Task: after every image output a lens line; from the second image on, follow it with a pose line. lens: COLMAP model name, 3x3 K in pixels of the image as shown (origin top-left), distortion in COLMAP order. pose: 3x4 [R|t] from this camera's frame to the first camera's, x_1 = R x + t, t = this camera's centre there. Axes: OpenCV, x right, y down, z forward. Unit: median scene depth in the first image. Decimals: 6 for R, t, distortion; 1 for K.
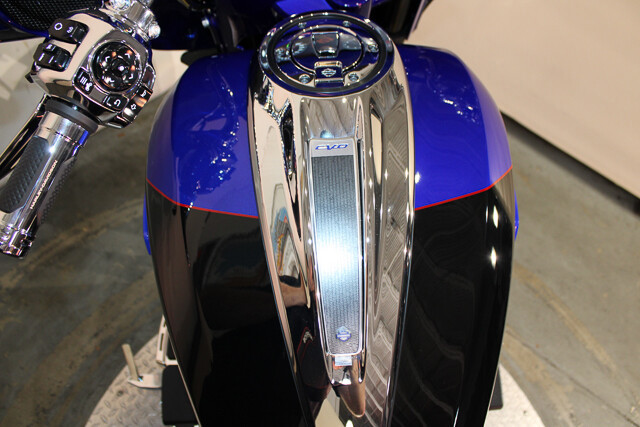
lens RADIAL K [[529.6, 0, 320.5], [0, 529.6, 215.1], [0, 0, 1]] dist [-0.095862, 0.050956]
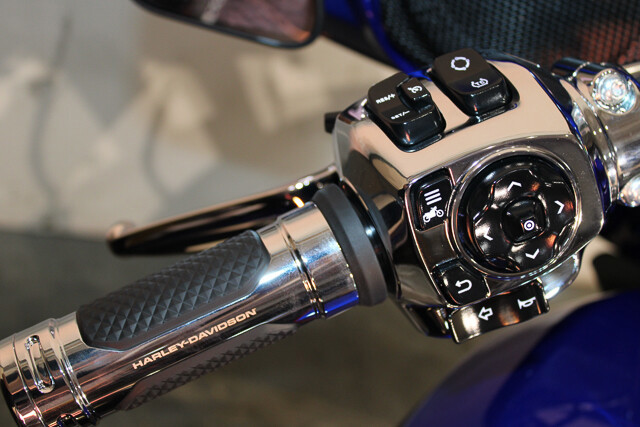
lens RADIAL K [[945.3, 0, 320.2], [0, 945.3, 211.8], [0, 0, 1]] dist [-0.012622, 0.000000]
pose [[0.731582, 0.524561, -0.435458, -0.122315], [-0.633594, 0.758941, -0.150220, -0.054182], [0.251687, 0.385802, 0.887587, 0.209275]]
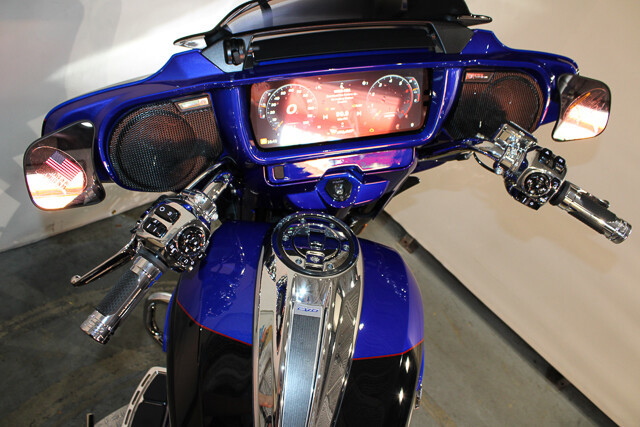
lens RADIAL K [[529.6, 0, 319.5], [0, 529.6, 220.3], [0, 0, 1]] dist [-0.095862, 0.050956]
pose [[0.977431, 0.202871, 0.058915, -0.067753], [-0.187874, 0.962297, -0.196692, -0.060299], [-0.096597, 0.181185, 0.978694, -0.439225]]
